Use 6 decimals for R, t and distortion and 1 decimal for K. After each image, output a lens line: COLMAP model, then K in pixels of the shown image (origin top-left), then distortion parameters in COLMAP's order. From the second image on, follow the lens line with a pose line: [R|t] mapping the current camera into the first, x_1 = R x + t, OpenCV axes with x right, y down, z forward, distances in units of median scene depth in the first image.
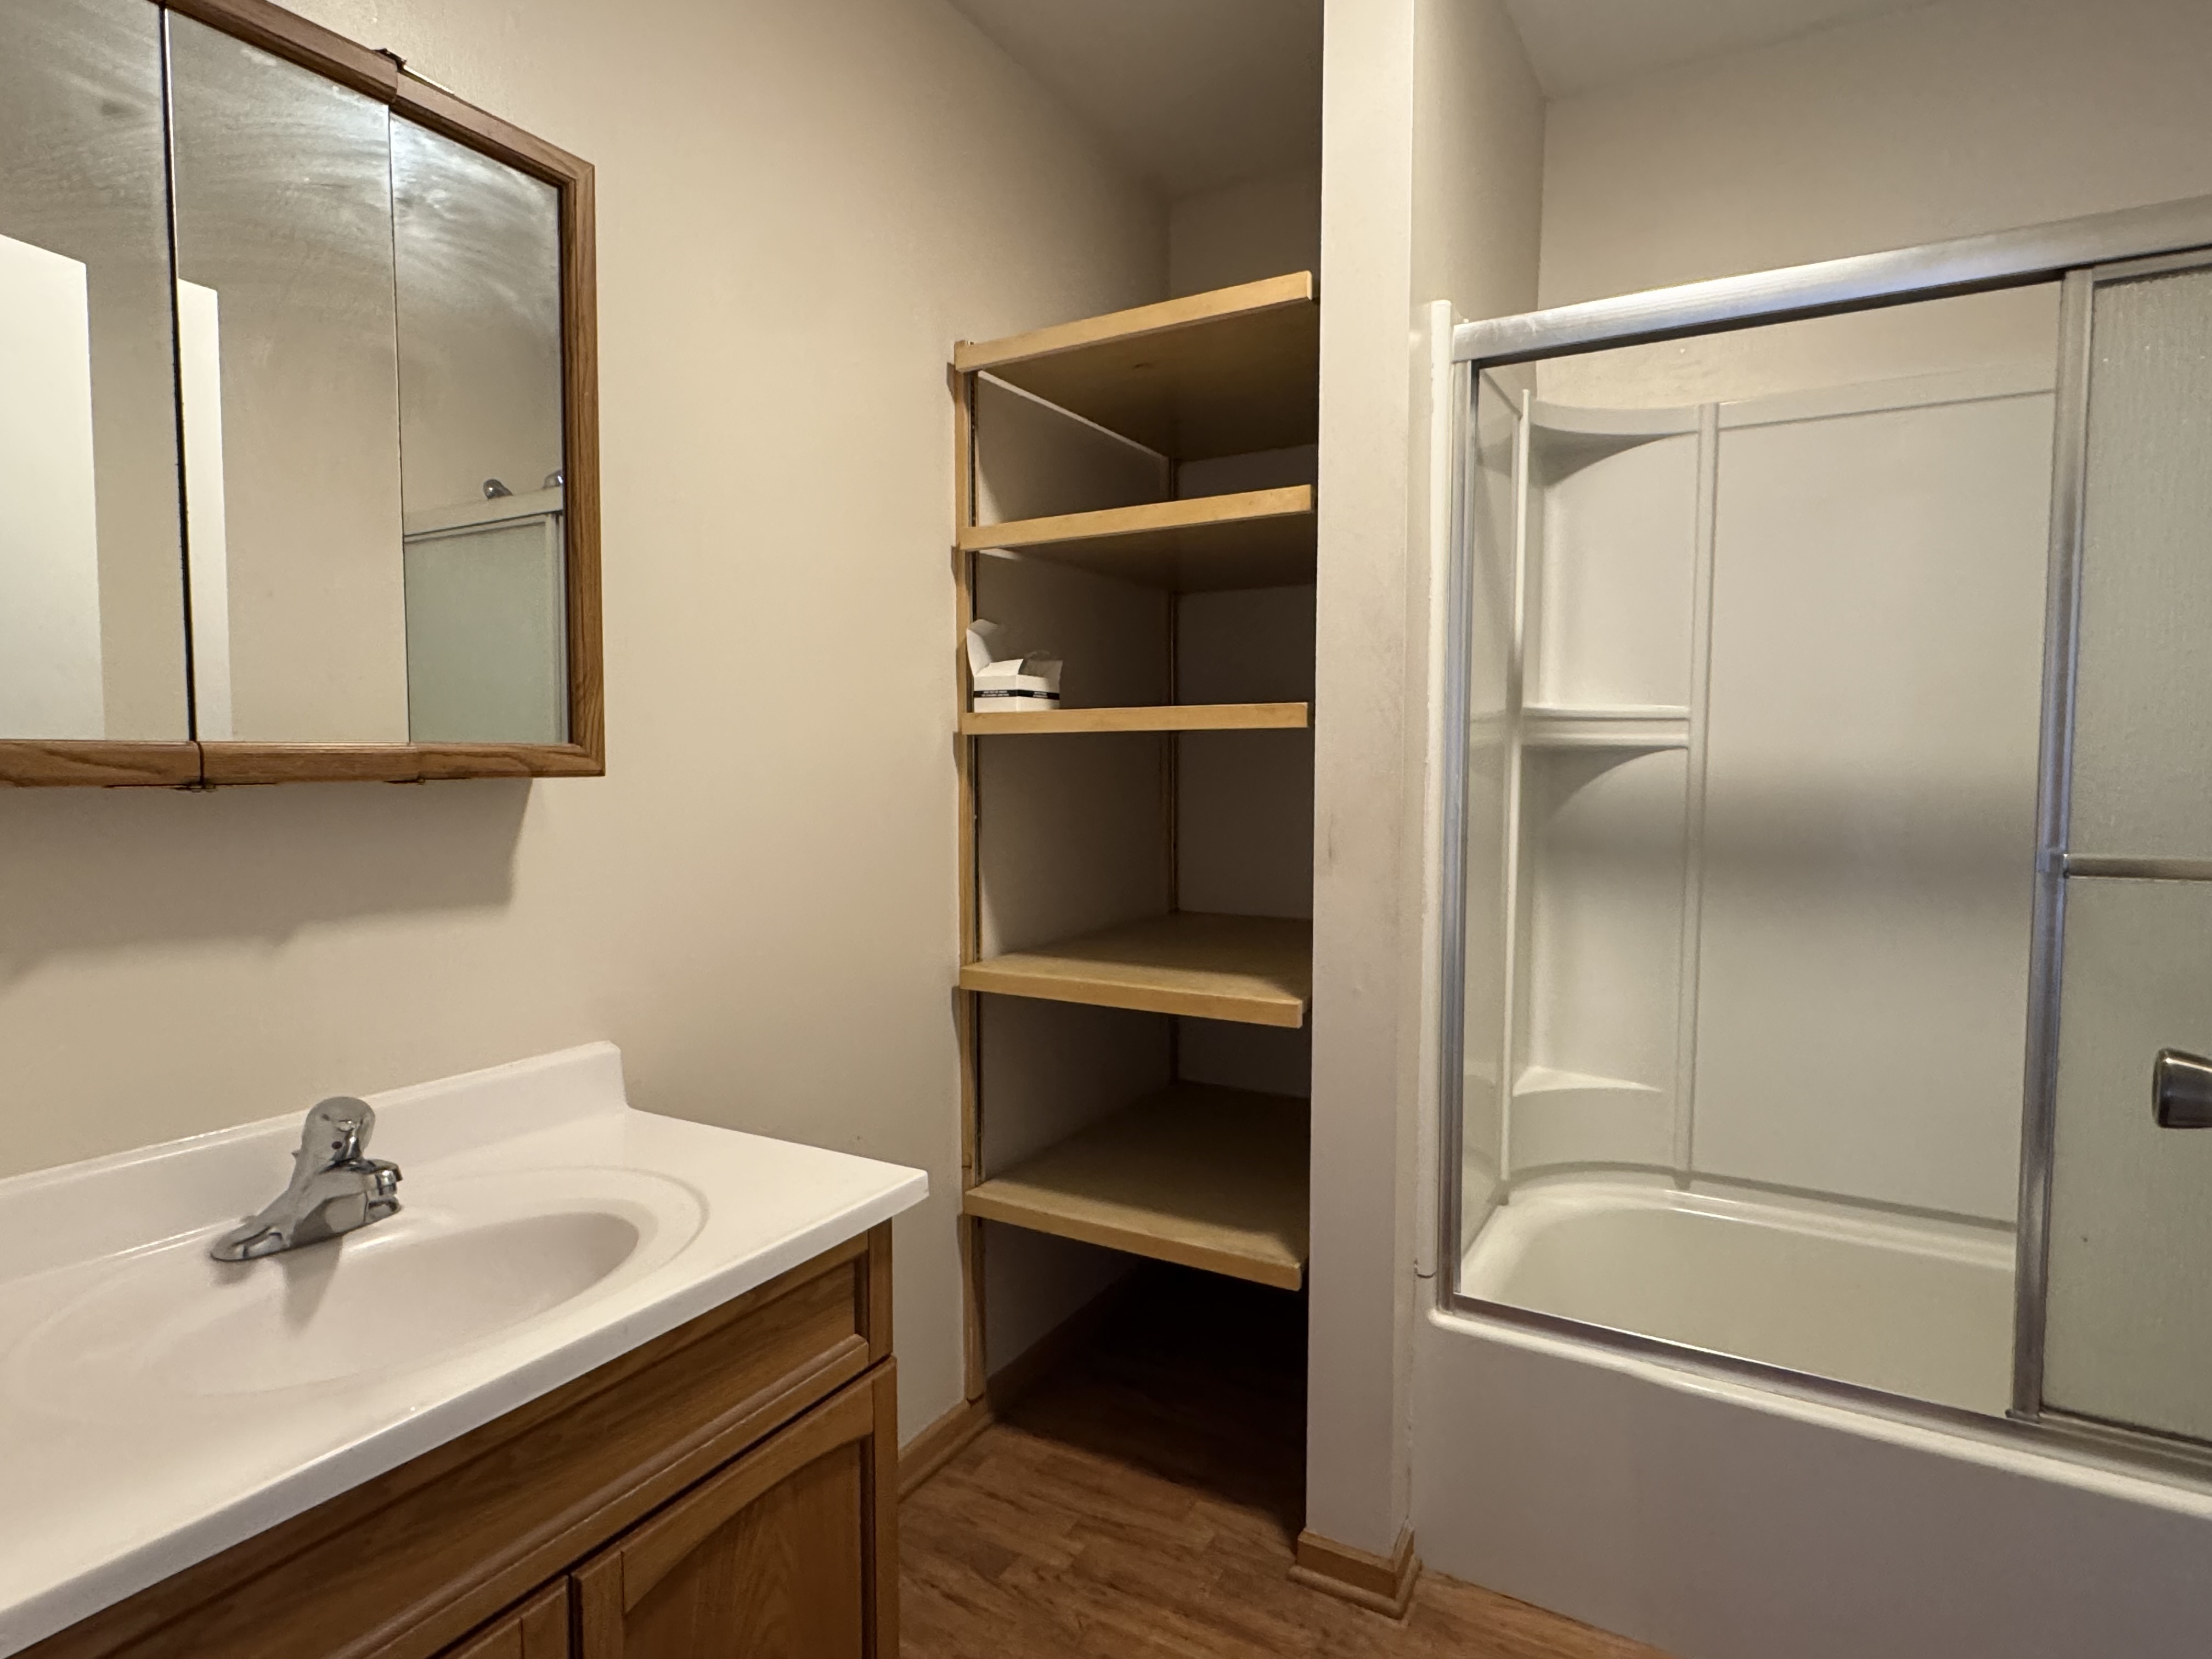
lens RADIAL K [[1201.0, 0, 1108.9], [0, 1201.0, 820.6], [0, 0, 1]] dist [-0.002497, -0.000164]
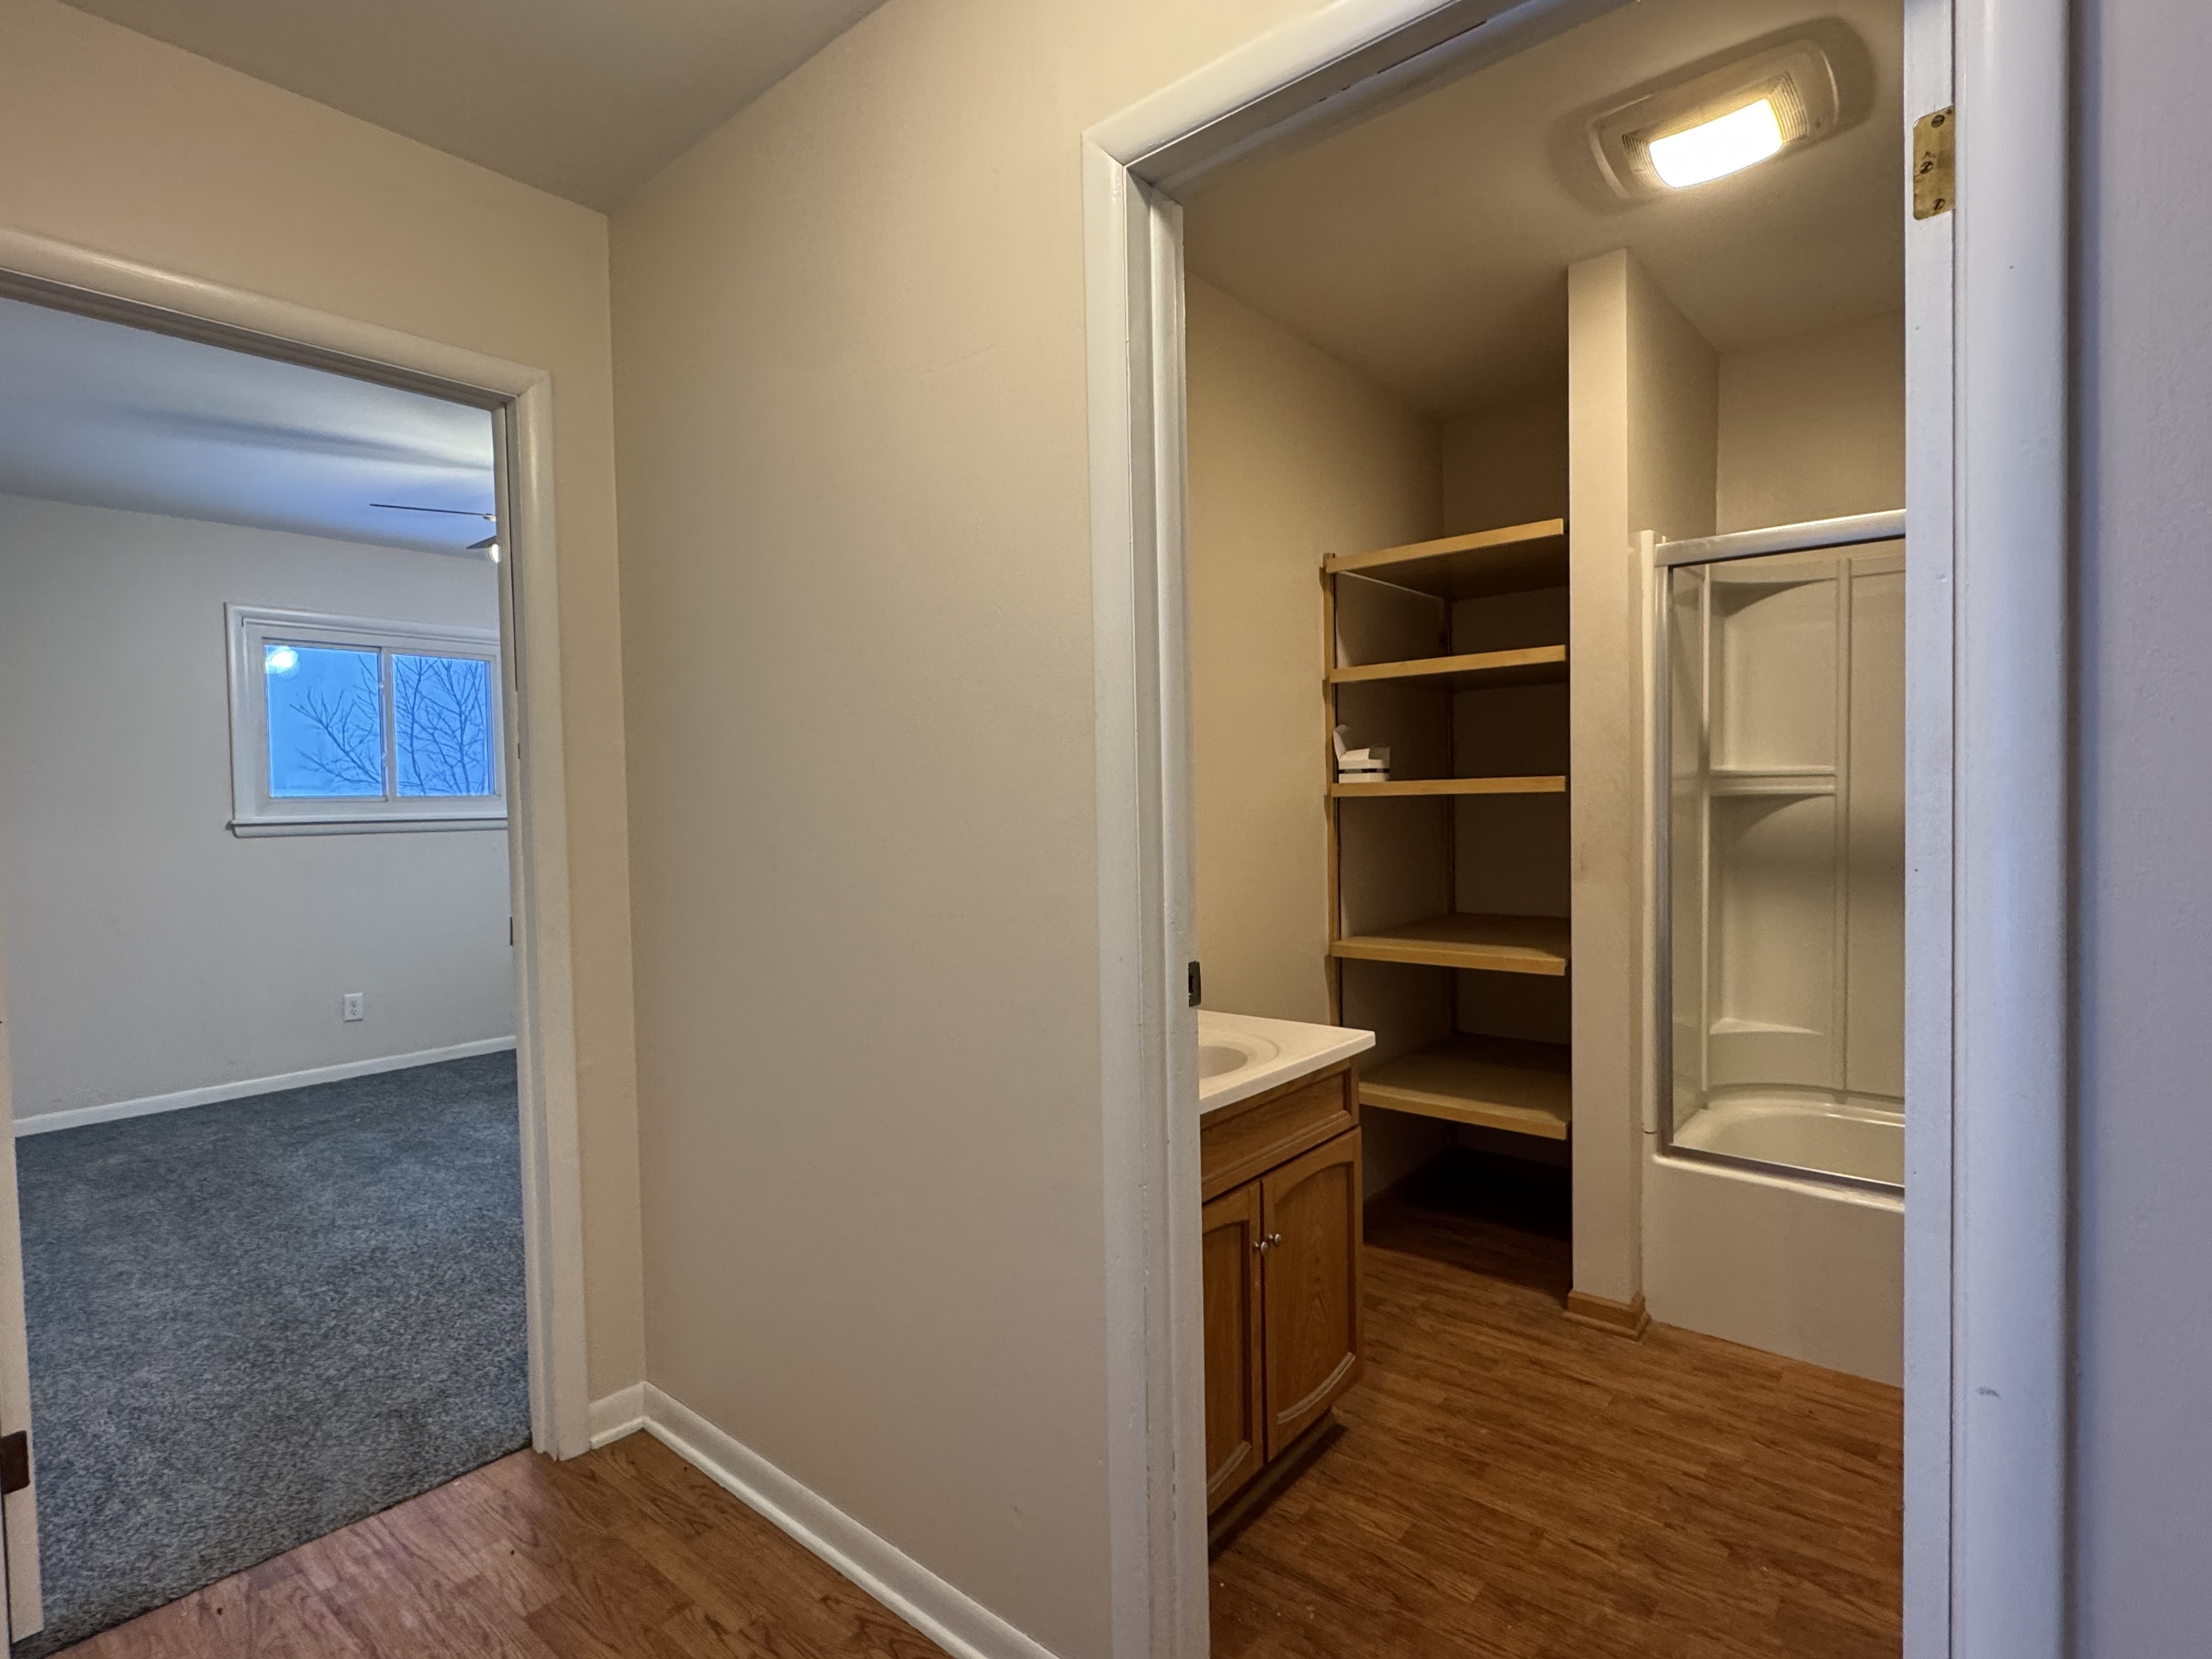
lens RADIAL K [[1106.1, 0, 1100.1], [0, 1106.1, 830.1], [0, 0, 1]] dist [-0.003358, 0.000384]
pose [[0.982356, -0.015052, -0.186416, -0.152292], [0.011435, 0.999725, -0.020463, -0.000904], [0.186673, 0.017970, 0.982258, -0.512816]]
